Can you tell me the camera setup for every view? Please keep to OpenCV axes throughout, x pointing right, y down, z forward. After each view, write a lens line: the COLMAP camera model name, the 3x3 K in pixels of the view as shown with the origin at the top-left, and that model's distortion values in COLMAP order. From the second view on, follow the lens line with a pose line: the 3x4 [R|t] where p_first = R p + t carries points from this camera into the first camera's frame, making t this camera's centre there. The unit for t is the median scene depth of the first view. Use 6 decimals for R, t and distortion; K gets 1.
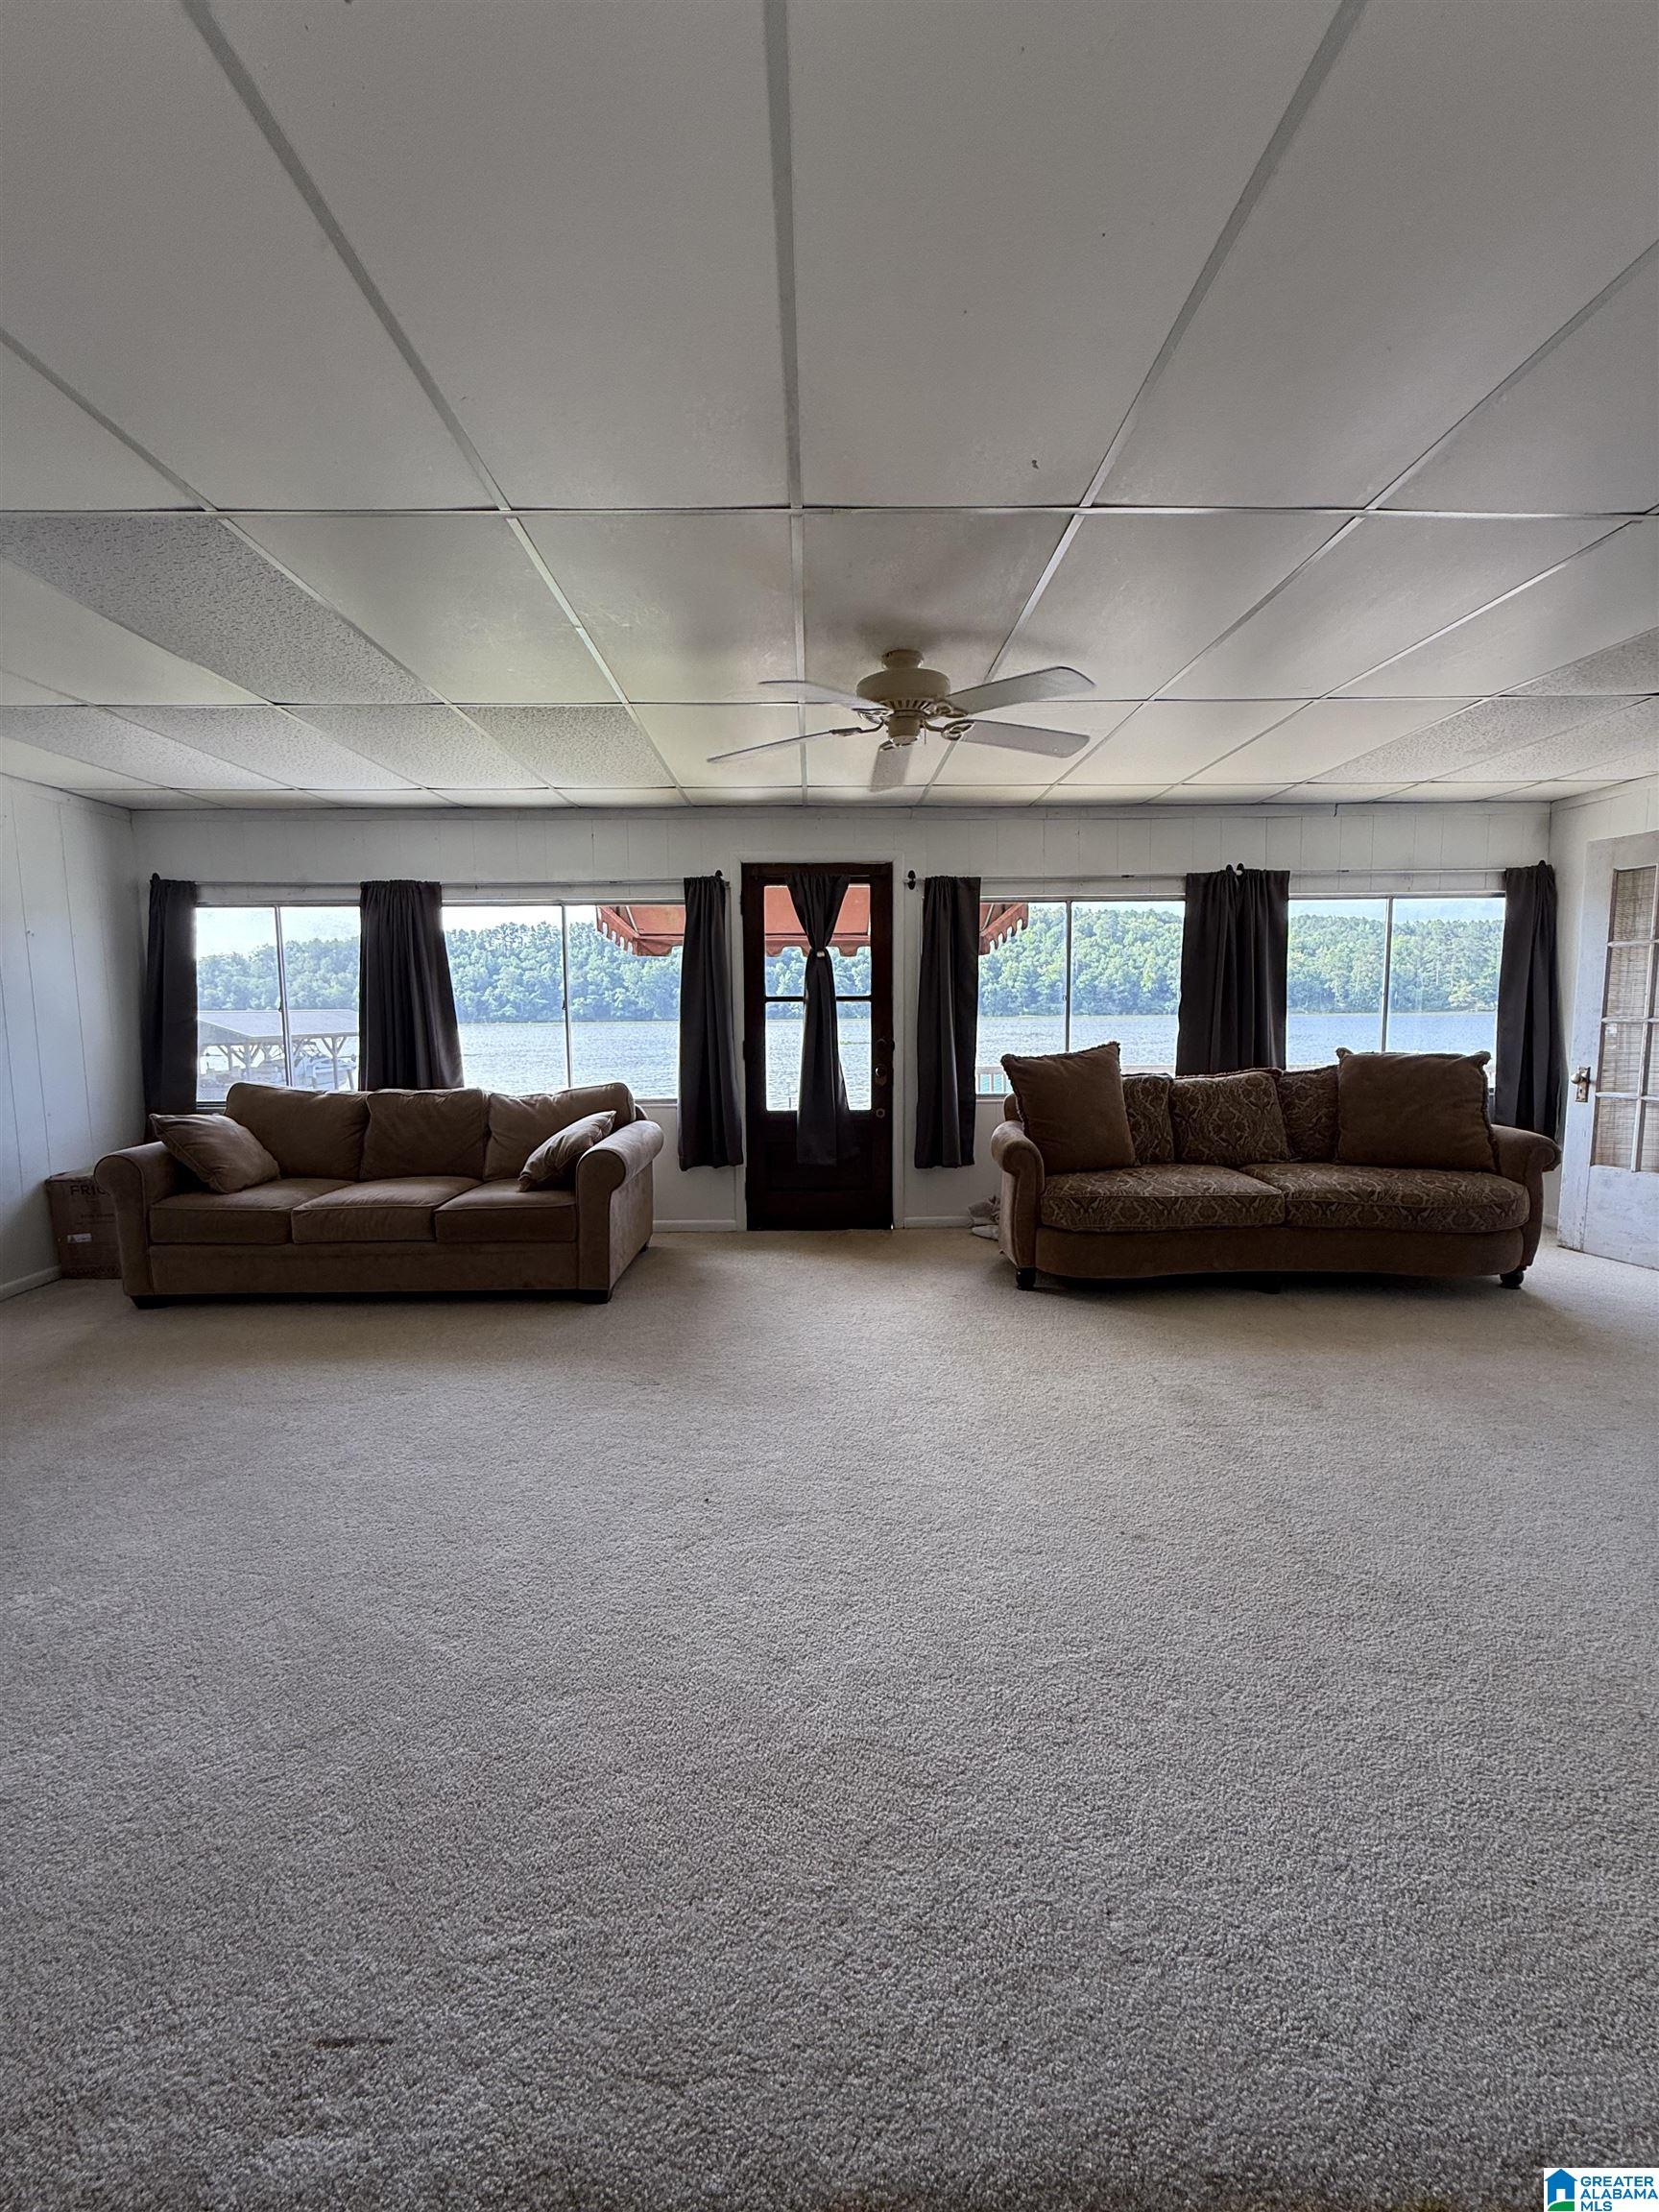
lens RADIAL K [[885.1, 0, 825.0], [0, 885.1, 1104.8], [0, 0, 1]] dist [0.003952, -0.000004]
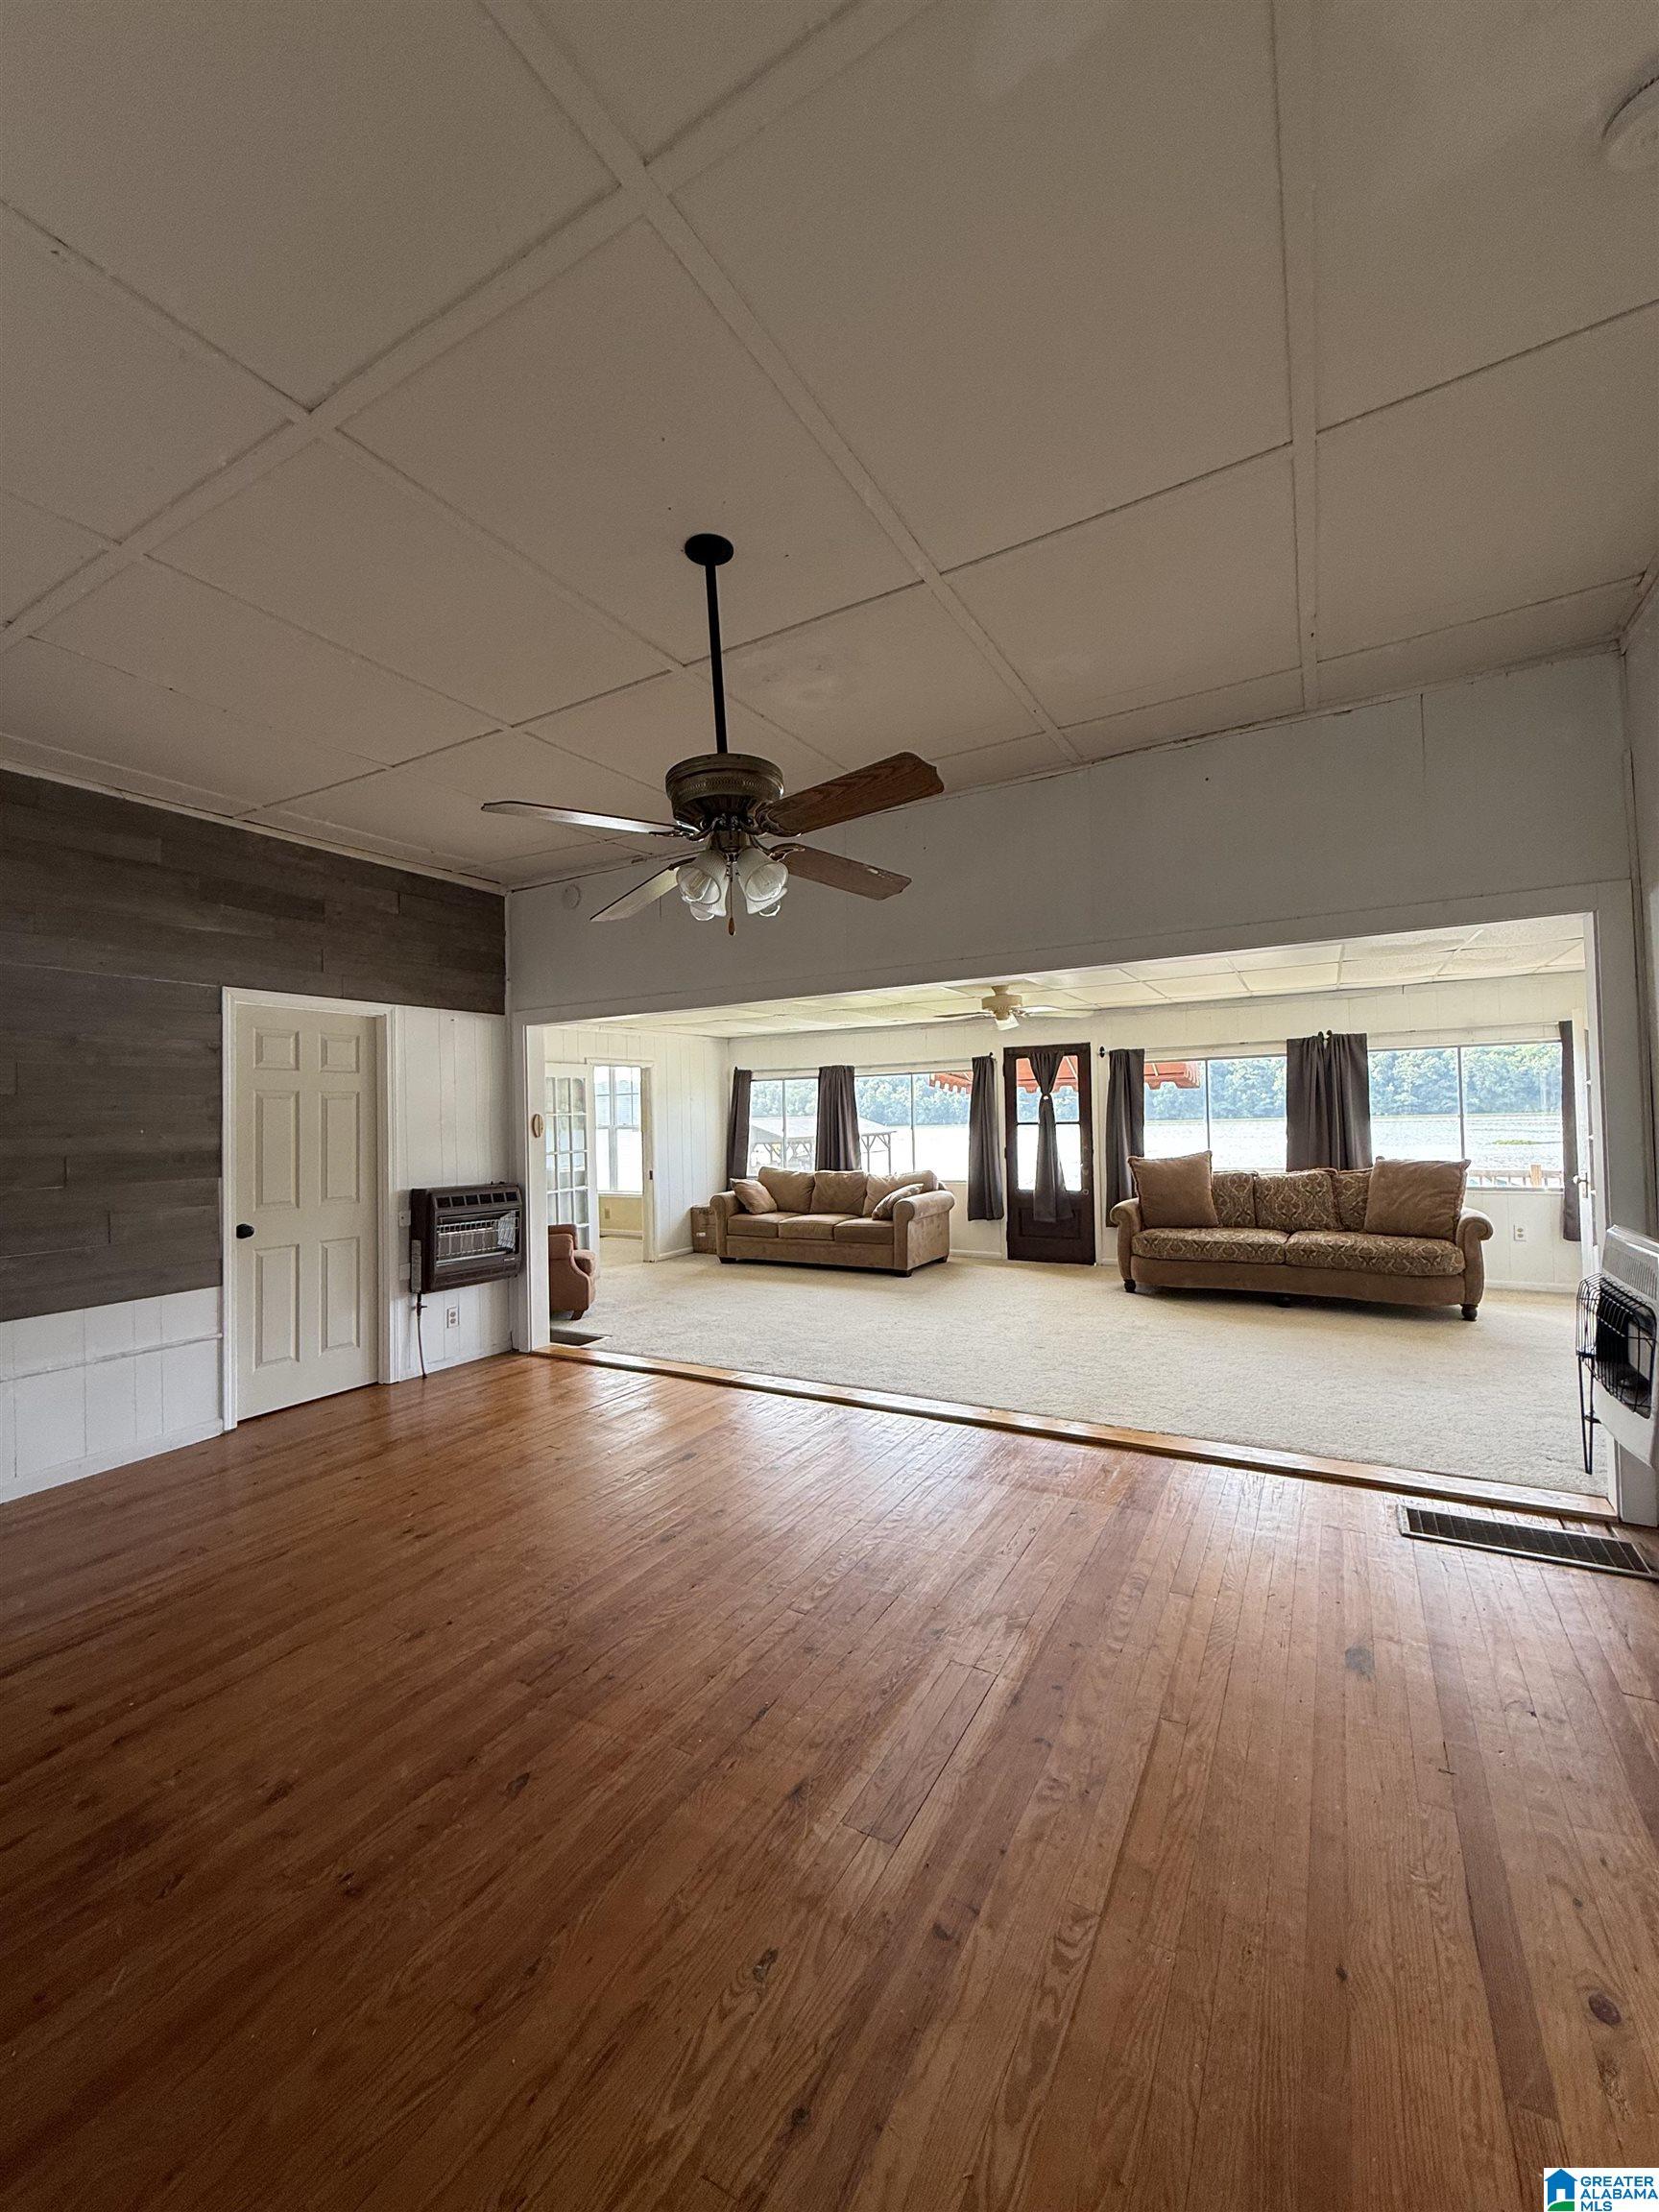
lens RADIAL K [[885.1, 0, 827.0], [0, 885.1, 1101.5], [0, 0, 1]] dist [0.003952, -0.000004]
pose [[0.862722, -0.021396, -0.505226, 0.501560], [-0.036944, 0.993768, -0.105171, 0.034096], [0.504327, 0.109398, 0.856555, -0.695509]]
